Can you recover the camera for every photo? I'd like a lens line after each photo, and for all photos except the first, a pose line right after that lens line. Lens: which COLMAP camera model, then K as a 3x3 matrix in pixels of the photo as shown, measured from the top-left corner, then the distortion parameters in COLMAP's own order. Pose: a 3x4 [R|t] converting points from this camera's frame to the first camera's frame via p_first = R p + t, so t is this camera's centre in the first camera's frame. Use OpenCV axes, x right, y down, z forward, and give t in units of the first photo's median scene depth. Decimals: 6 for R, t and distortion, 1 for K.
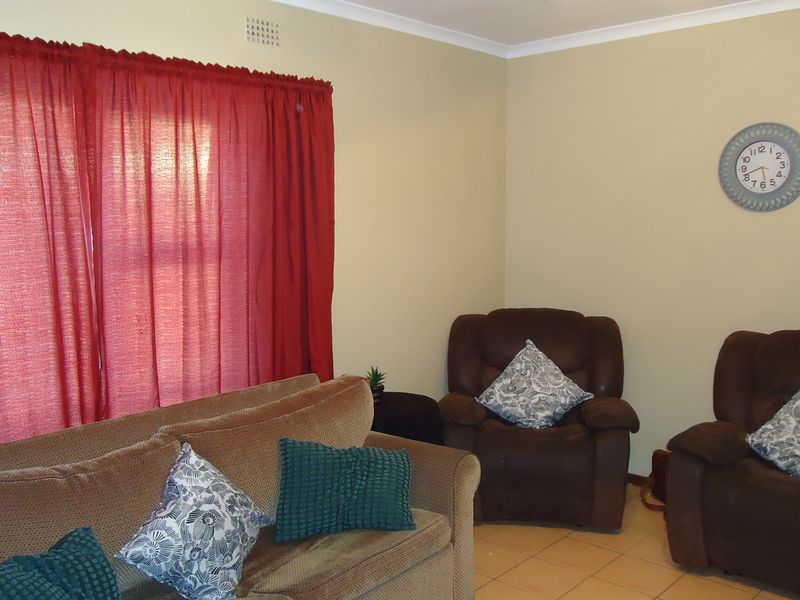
lens RADIAL K [[784.0, 0, 397.0], [0, 784.0, 296.3], [0, 0, 1]] dist [-0.008994, 0.000000]
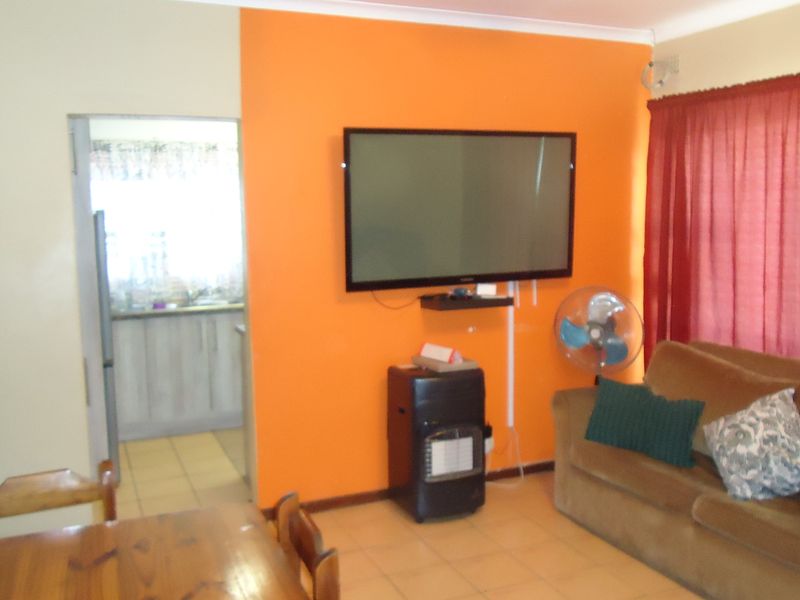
lens RADIAL K [[784.0, 0, 401.2], [0, 784.0, 300.1], [0, 0, 1]] dist [-0.008994, 0.000000]
pose [[-0.425242, 0.119617, -0.897141, 1.128359], [-0.069544, 0.983980, 0.164158, -0.108193], [0.902404, 0.132197, -0.410111, 0.989235]]
